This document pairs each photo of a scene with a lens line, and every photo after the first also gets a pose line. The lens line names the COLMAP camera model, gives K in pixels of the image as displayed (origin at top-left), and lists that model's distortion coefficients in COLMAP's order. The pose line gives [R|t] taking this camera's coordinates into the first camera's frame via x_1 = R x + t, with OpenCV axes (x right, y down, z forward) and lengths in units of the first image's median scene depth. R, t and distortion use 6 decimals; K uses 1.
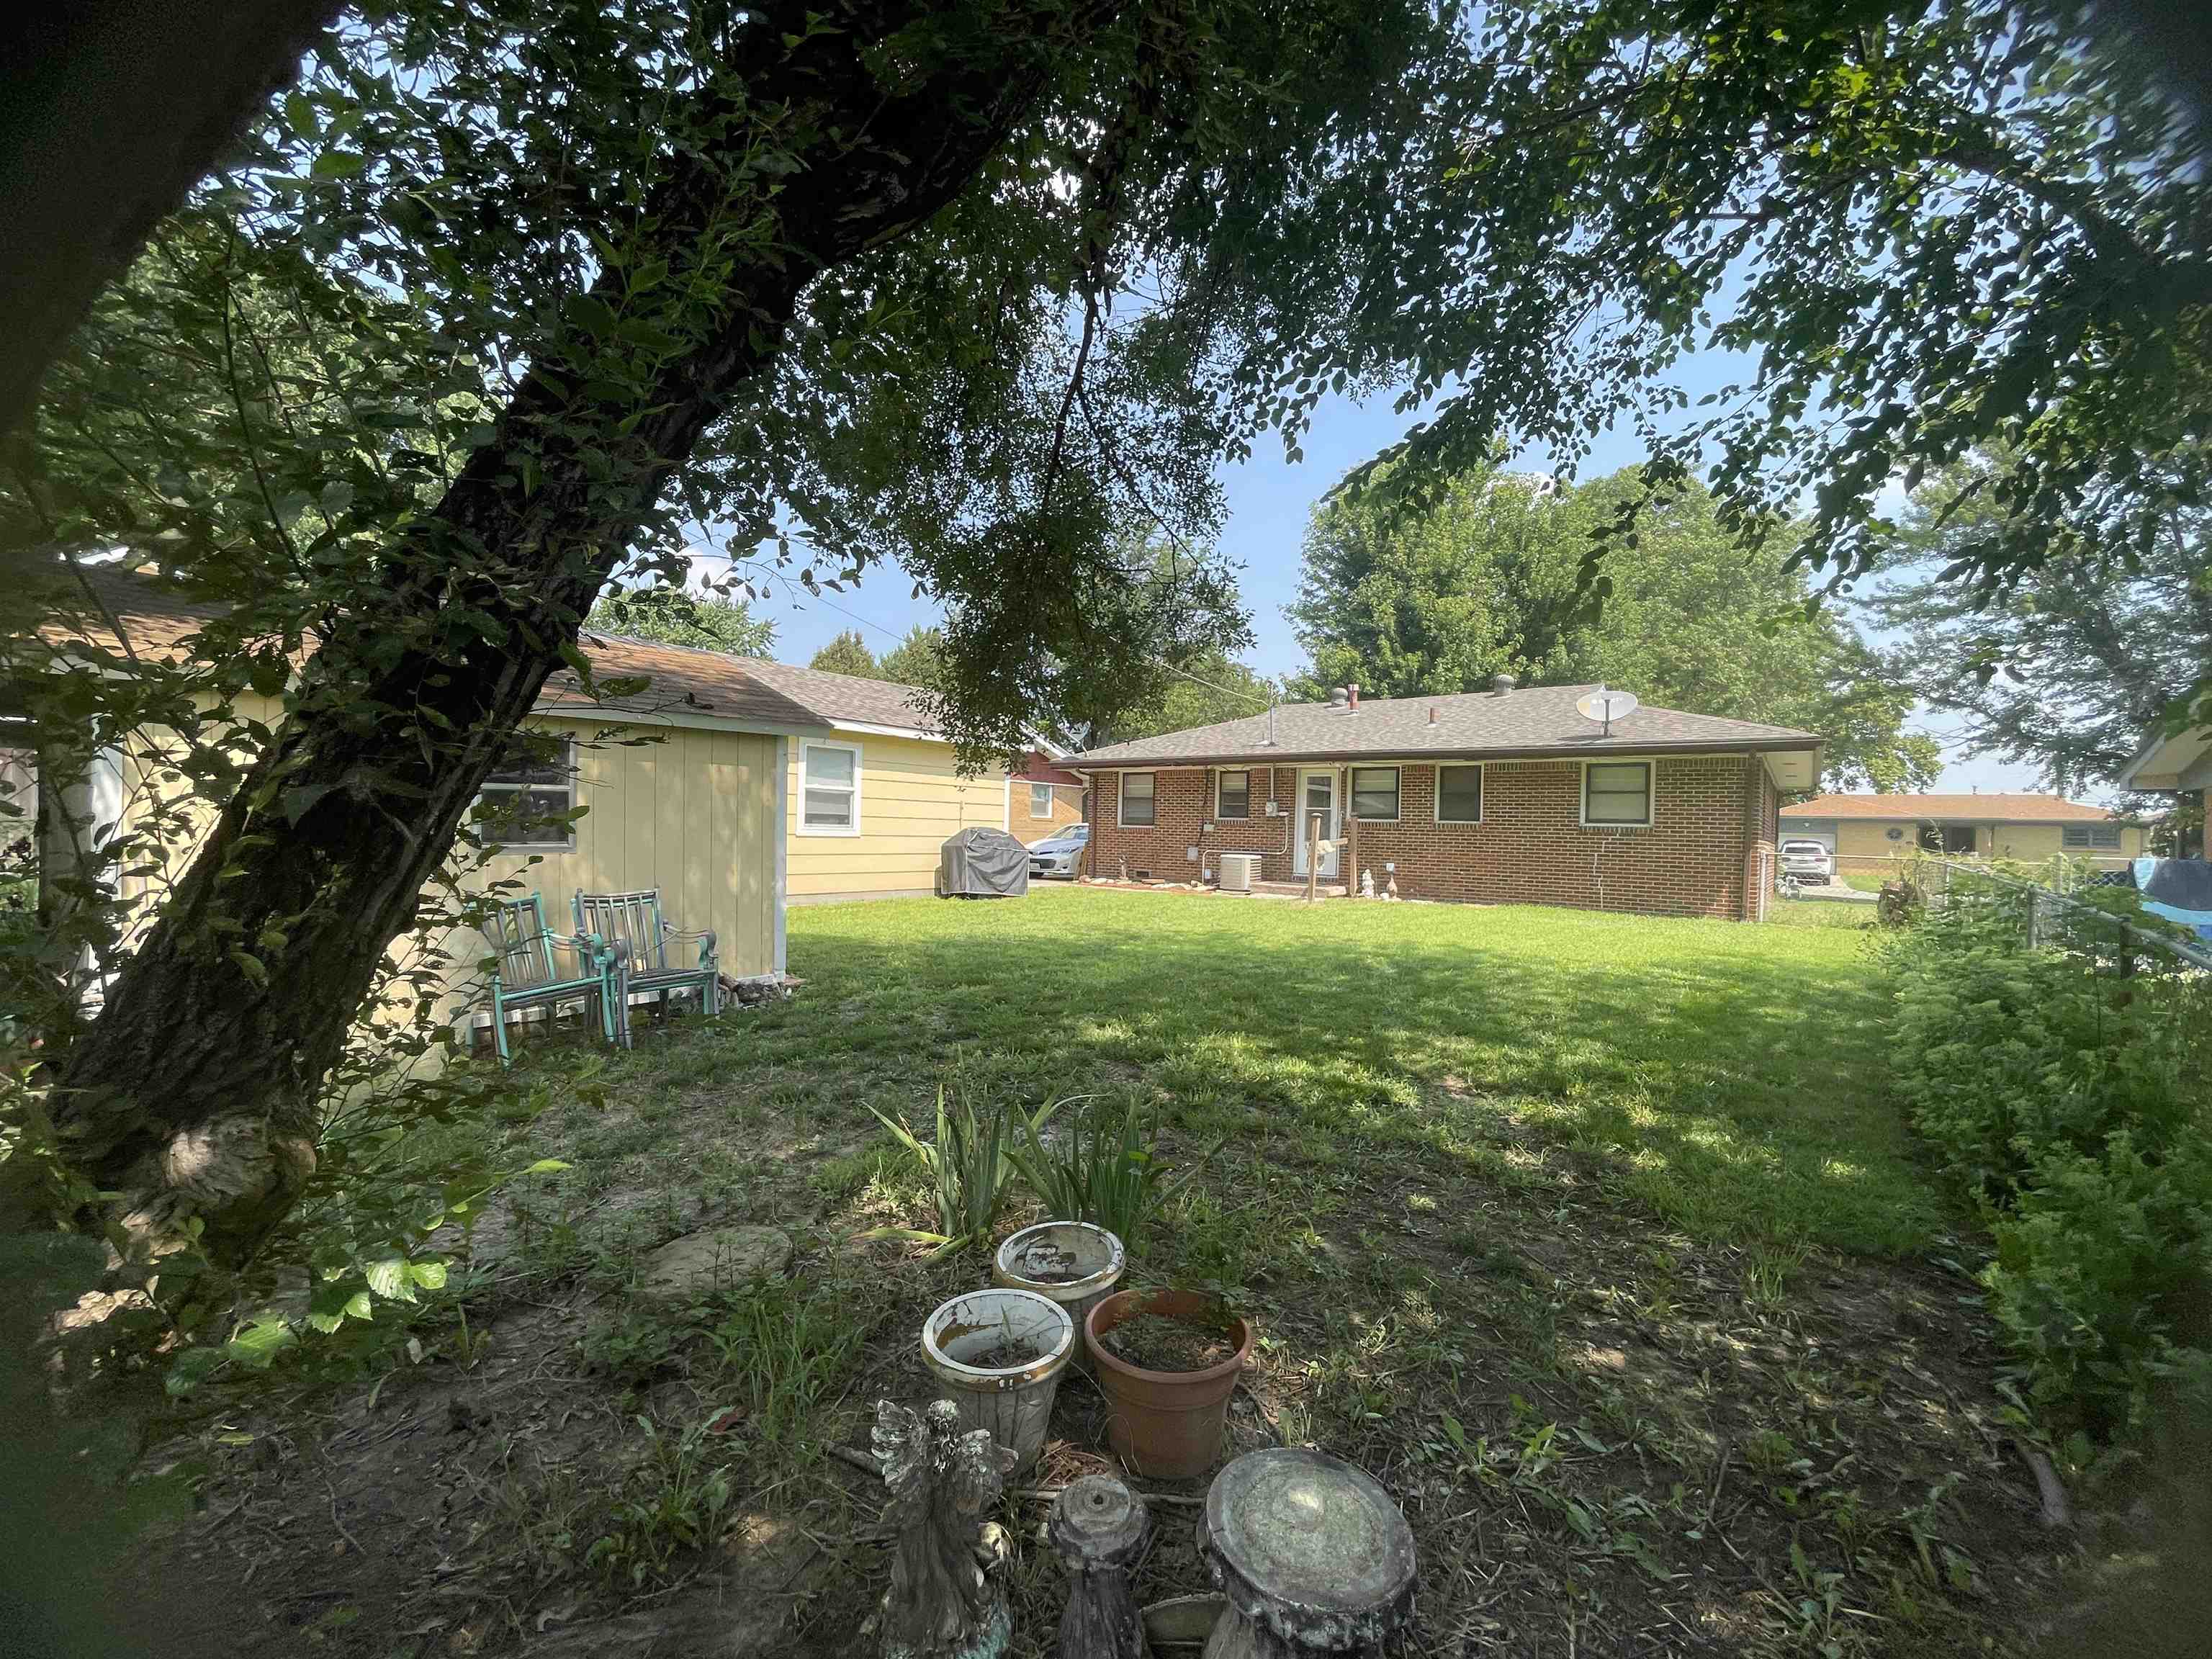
lens RADIAL K [[896.6, 0, 1117.3], [0, 896.6, 830.7], [0, 0, 1]] dist [-0.000678, -0.001489]
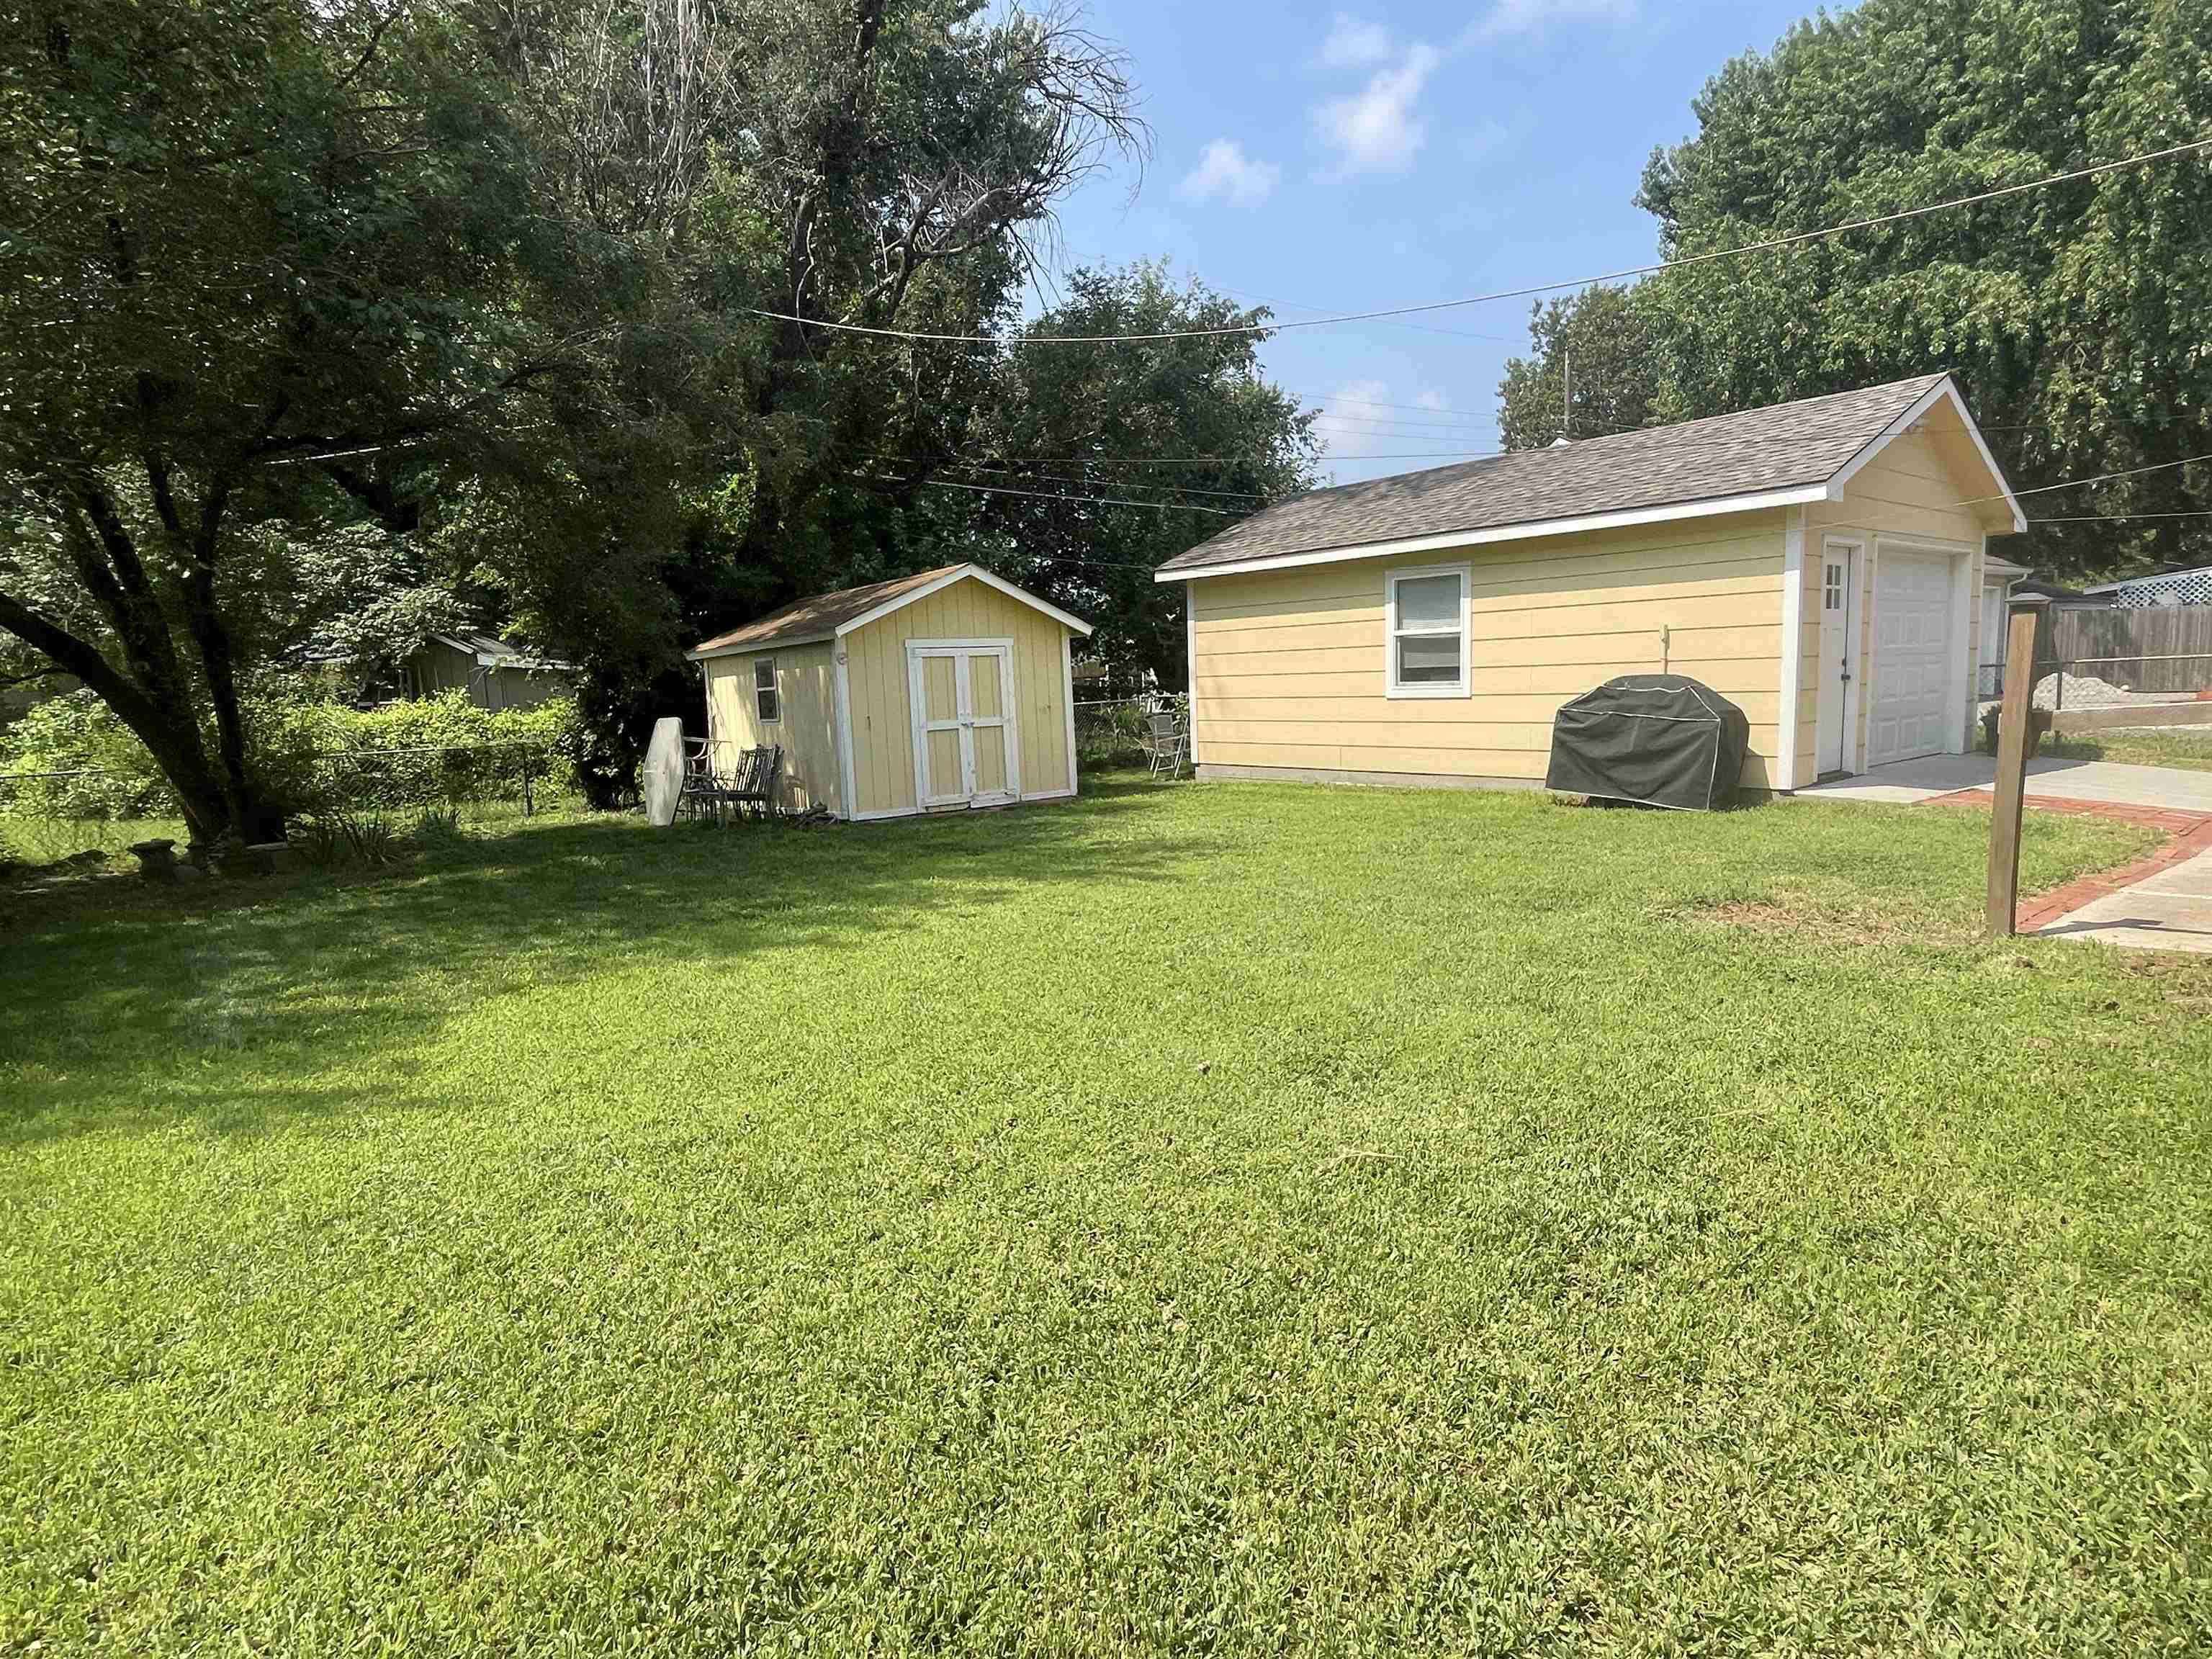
lens RADIAL K [[1225.2, 0, 1108.1], [0, 1225.2, 836.8], [0, 0, 1]] dist [-0.002447, -0.000217]
pose [[-0.247400, 0.110436, -0.962599, 0.547693], [0.031296, 0.993876, 0.105981, 0.003621], [0.968408, -0.003906, -0.249341, 0.732901]]
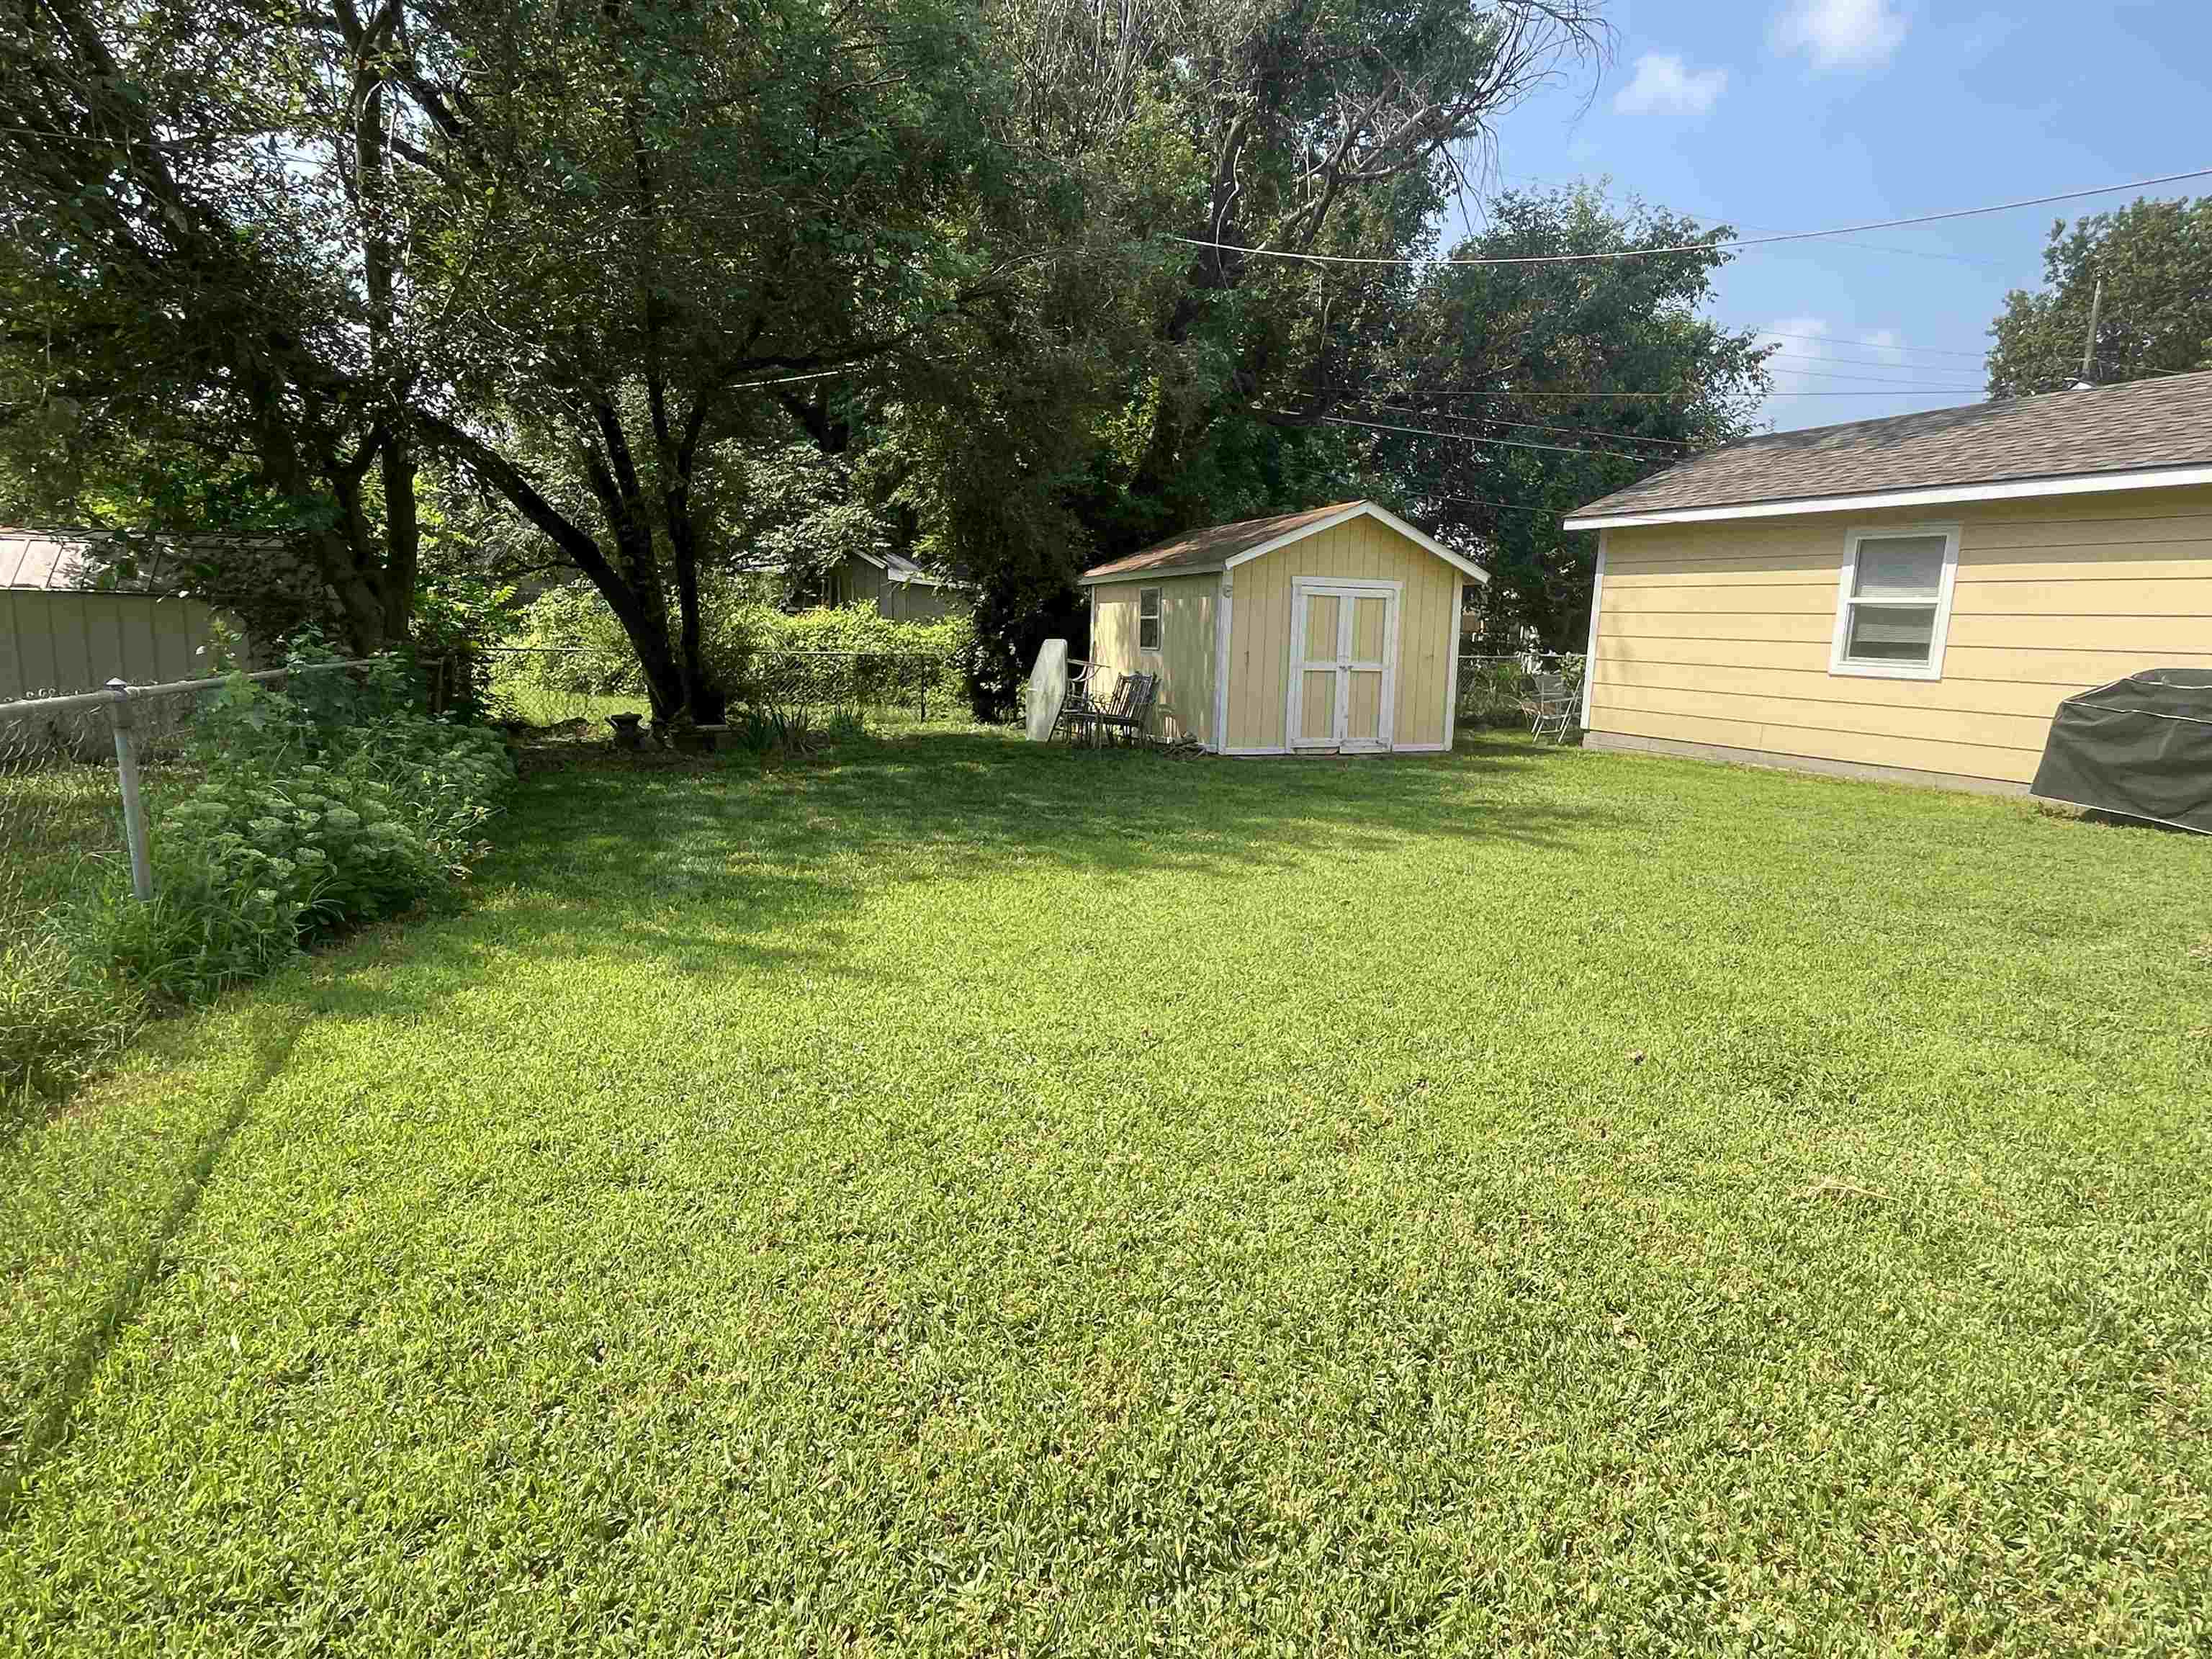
lens RADIAL K [[1225.2, 0, 1114.6], [0, 1225.2, 834.2], [0, 0, 1]] dist [-0.002447, -0.000217]
pose [[-0.507514, 0.107963, -0.854853, 0.544150], [-0.042032, 0.987836, 0.149712, 0.006938], [0.860618, 0.111912, -0.496802, 0.716860]]
